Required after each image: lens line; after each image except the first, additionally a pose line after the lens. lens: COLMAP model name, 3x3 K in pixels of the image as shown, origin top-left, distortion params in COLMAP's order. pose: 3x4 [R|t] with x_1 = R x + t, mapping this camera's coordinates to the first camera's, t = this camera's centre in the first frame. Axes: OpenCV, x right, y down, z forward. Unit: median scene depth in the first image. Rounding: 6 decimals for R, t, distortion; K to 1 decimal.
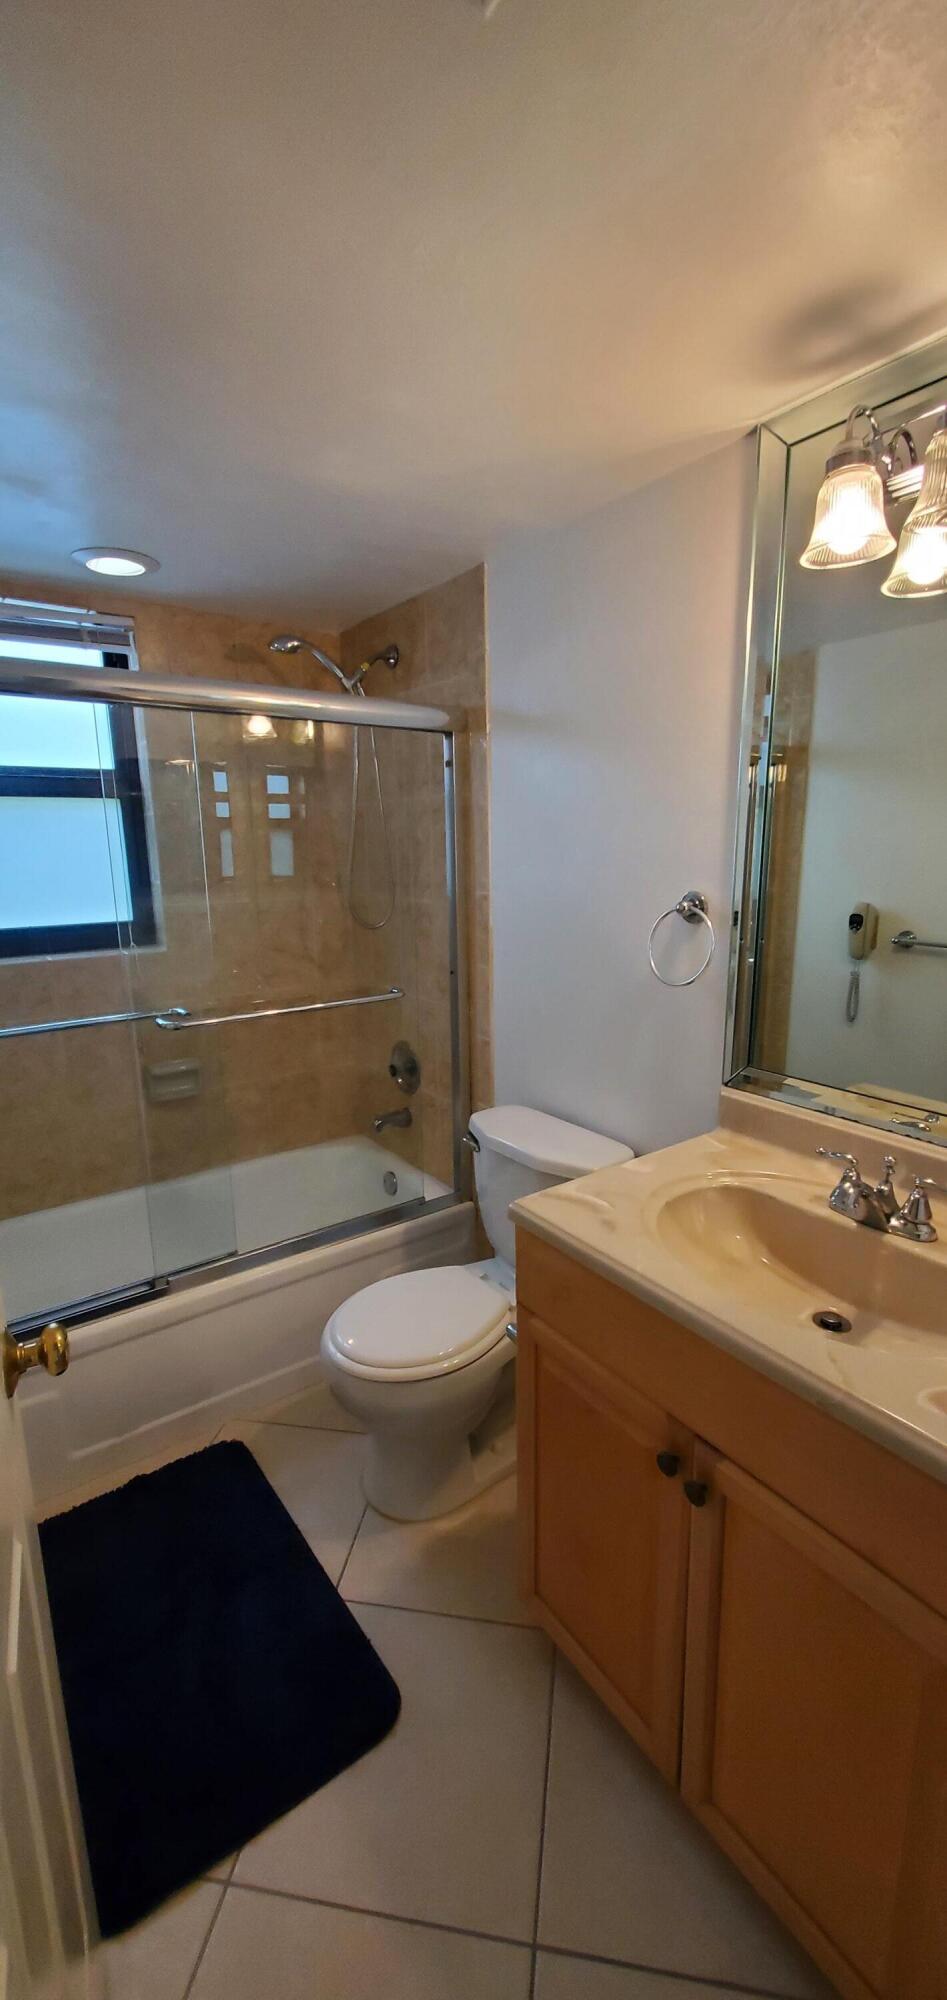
lens RADIAL K [[794.9, 0, 478.7], [0, 794.9, 1001.9], [0, 0, 1]] dist [-0.003104, 0.000226]
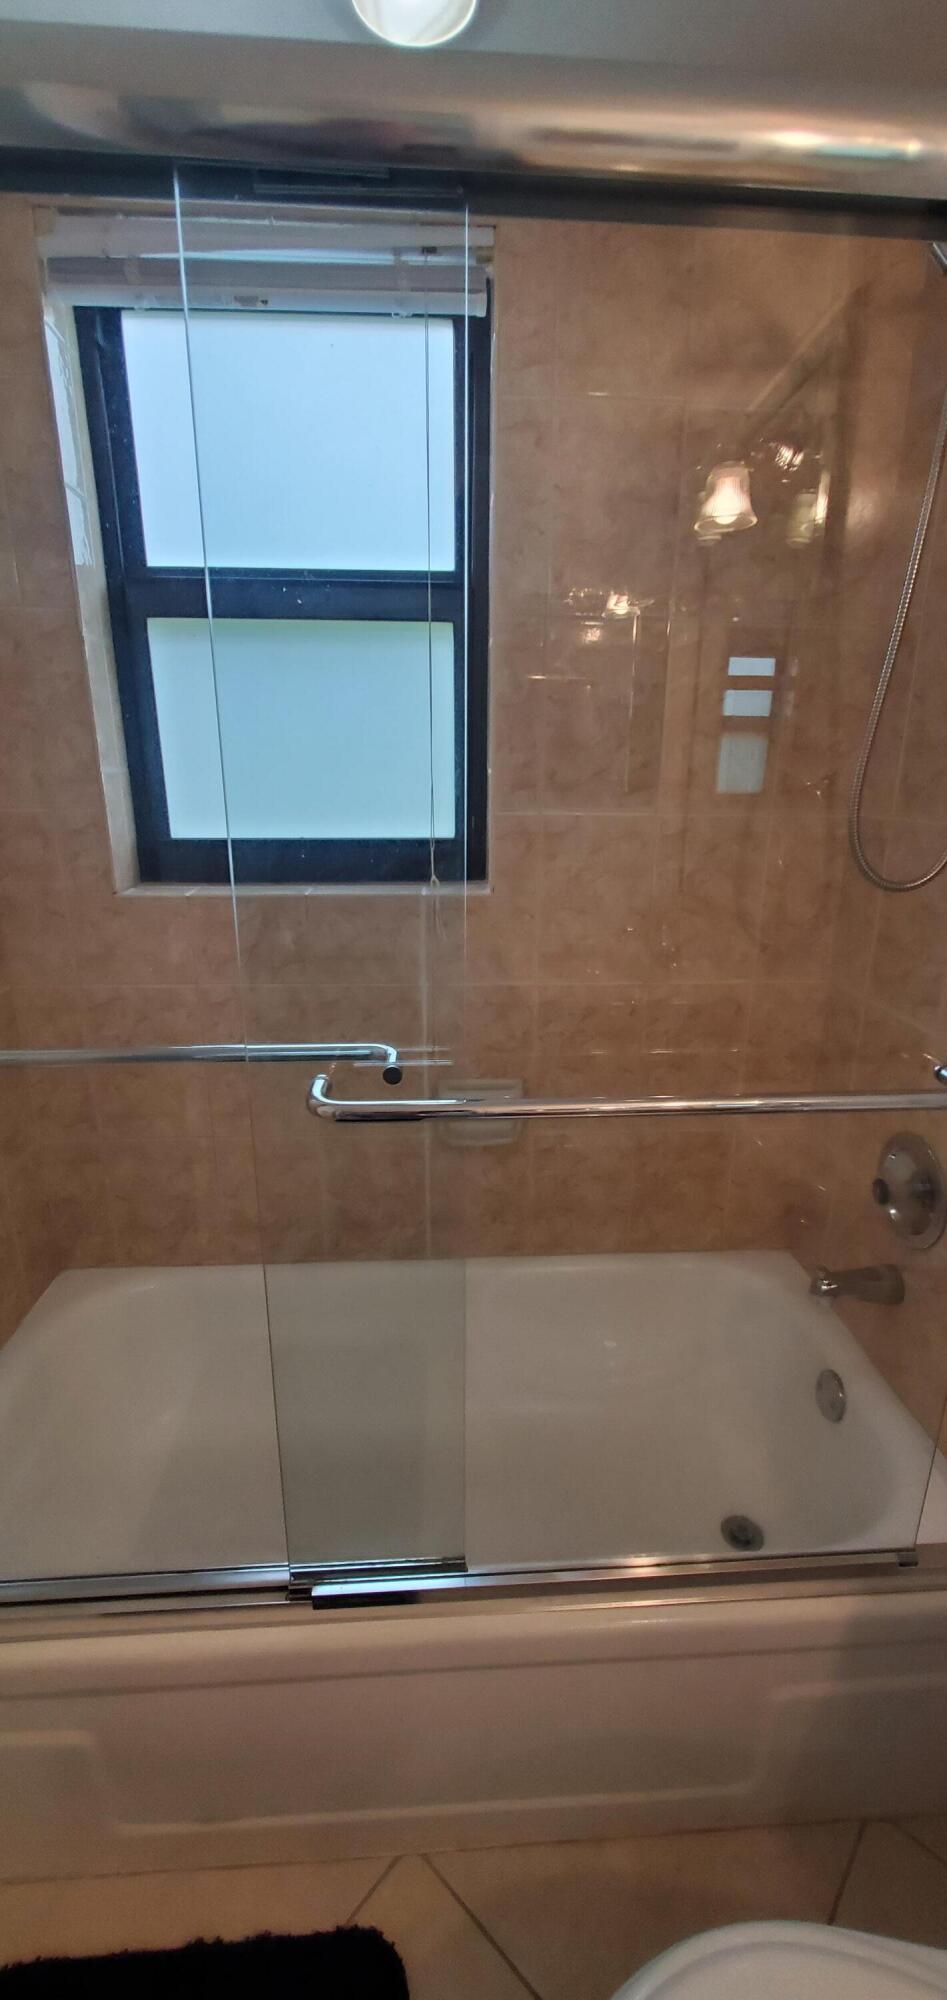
lens RADIAL K [[794.9, 0, 472.5], [0, 794.9, 1018.1], [0, 0, 1]] dist [-0.003104, 0.000226]
pose [[0.839244, 0.173710, -0.515261, -0.085113], [-0.120501, 0.983452, 0.135282, -0.049553], [0.530235, -0.051445, 0.846289, 0.466935]]
